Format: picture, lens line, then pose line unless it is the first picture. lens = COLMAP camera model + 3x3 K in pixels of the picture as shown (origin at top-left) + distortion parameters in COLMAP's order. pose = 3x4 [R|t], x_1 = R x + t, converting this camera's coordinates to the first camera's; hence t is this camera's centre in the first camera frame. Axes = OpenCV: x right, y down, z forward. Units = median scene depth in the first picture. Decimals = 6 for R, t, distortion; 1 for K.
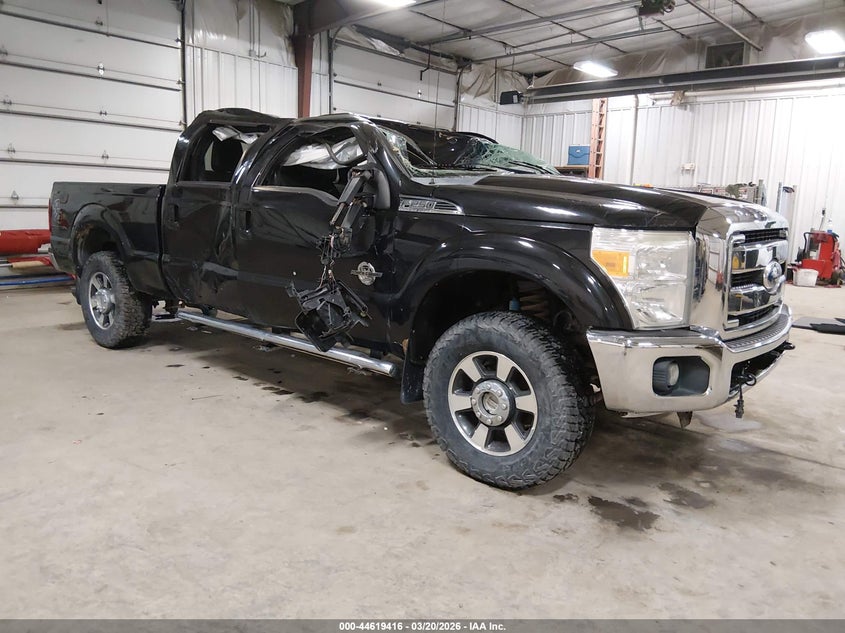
lens RADIAL K [[644.1, 0, 422.5], [0, 644.1, 316.5], [0, 0, 1]] dist [-0.027024, -0.003966]
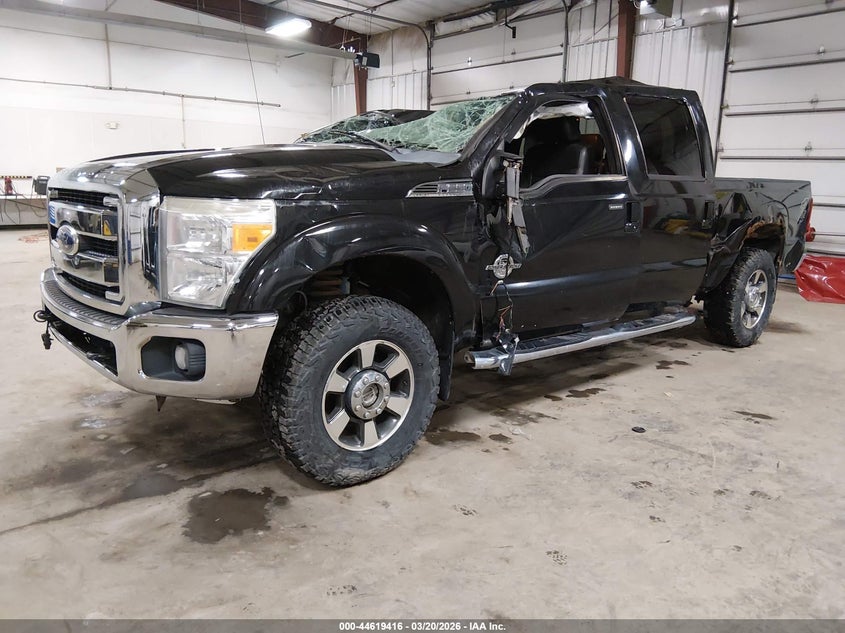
lens RADIAL K [[644.1, 0, 422.5], [0, 644.1, 316.5], [0, 0, 1]] dist [-0.027024, -0.003966]
pose [[-0.147790, 0.177025, -0.973047, 1.148335], [-0.199670, 0.958252, 0.204660, -0.208219], [0.968654, 0.224535, -0.106274, 1.342186]]
